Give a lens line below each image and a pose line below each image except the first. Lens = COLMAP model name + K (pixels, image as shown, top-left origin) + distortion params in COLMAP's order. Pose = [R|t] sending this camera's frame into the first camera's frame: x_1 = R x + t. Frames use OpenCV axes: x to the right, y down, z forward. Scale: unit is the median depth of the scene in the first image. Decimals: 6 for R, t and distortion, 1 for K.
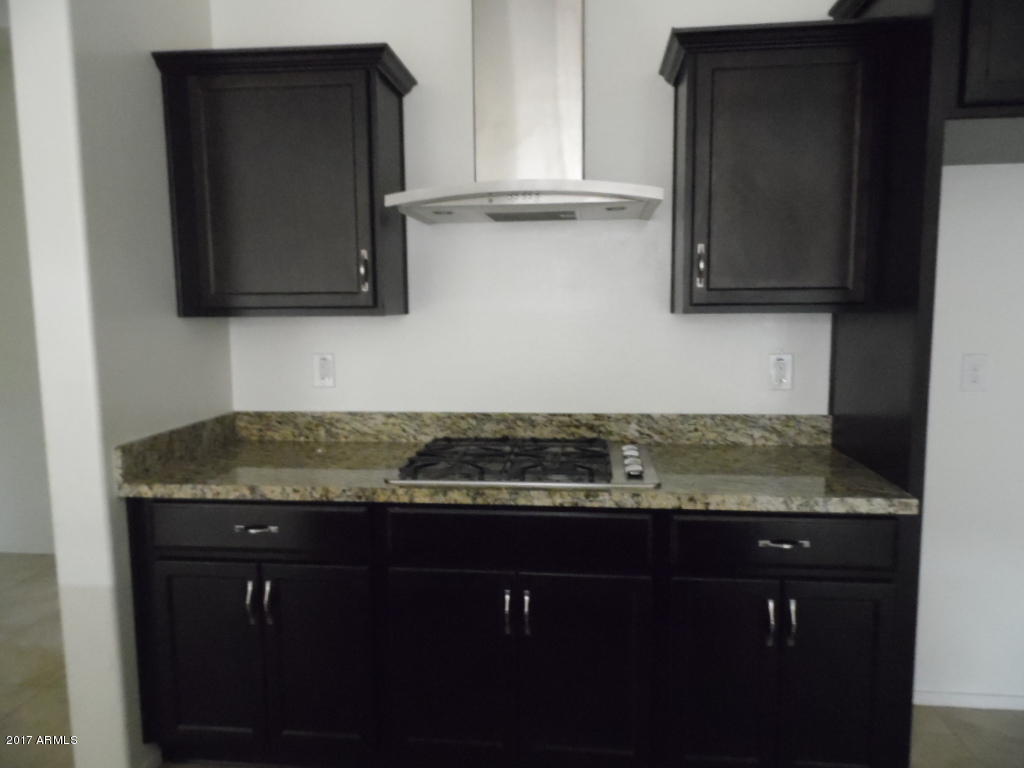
lens RADIAL K [[680.9, 0, 519.7], [0, 680.9, 385.1], [0, 0, 1]] dist [0.006069, -0.002579]
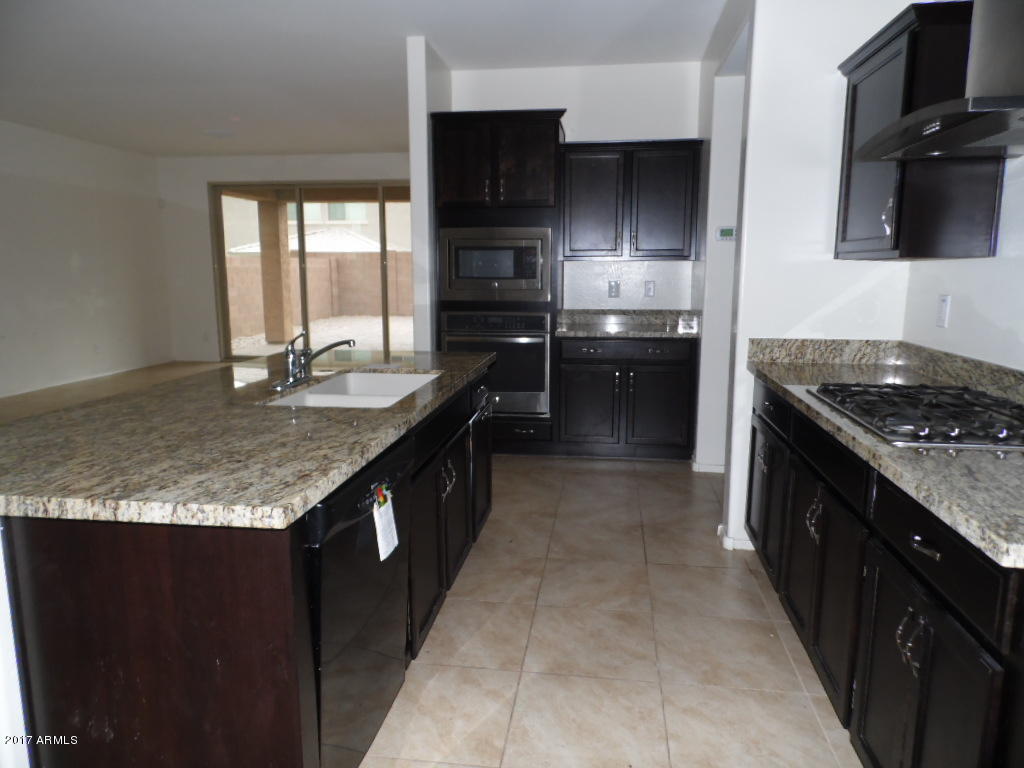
lens RADIAL K [[680.9, 0, 519.7], [0, 680.9, 385.1], [0, 0, 1]] dist [0.006069, -0.002579]
pose [[-0.026335, 0.180752, -0.983176, 0.832111], [-0.111212, 0.976882, 0.182574, -0.031053], [0.993448, 0.114149, -0.005624, 0.361845]]
